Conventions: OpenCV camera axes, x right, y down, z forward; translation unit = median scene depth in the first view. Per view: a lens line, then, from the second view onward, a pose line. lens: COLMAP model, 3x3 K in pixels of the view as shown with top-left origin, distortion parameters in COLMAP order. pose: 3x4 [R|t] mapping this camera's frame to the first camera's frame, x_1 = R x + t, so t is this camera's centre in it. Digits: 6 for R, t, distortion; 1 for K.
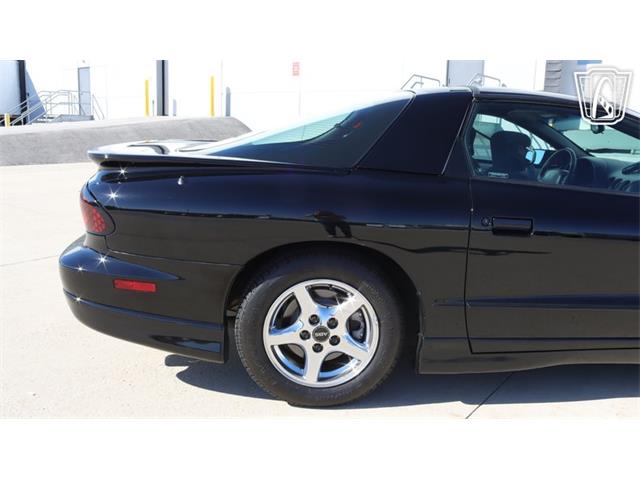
lens RADIAL K [[567.3, 0, 320.0], [0, 567.3, 240.0], [0, 0, 1]] dist [-0.106371, 0.028915]
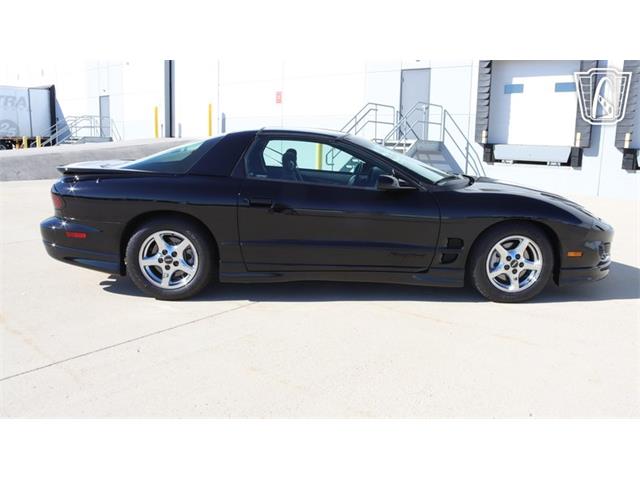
lens RADIAL K [[567.3, 0, 320.0], [0, 567.3, 240.0], [0, 0, 1]] dist [-0.106371, 0.028915]
pose [[0.998436, 0.003135, -0.055823, 0.577893], [-0.004829, 0.999531, -0.030240, 0.143108], [0.055702, 0.030462, 0.997983, -0.821352]]
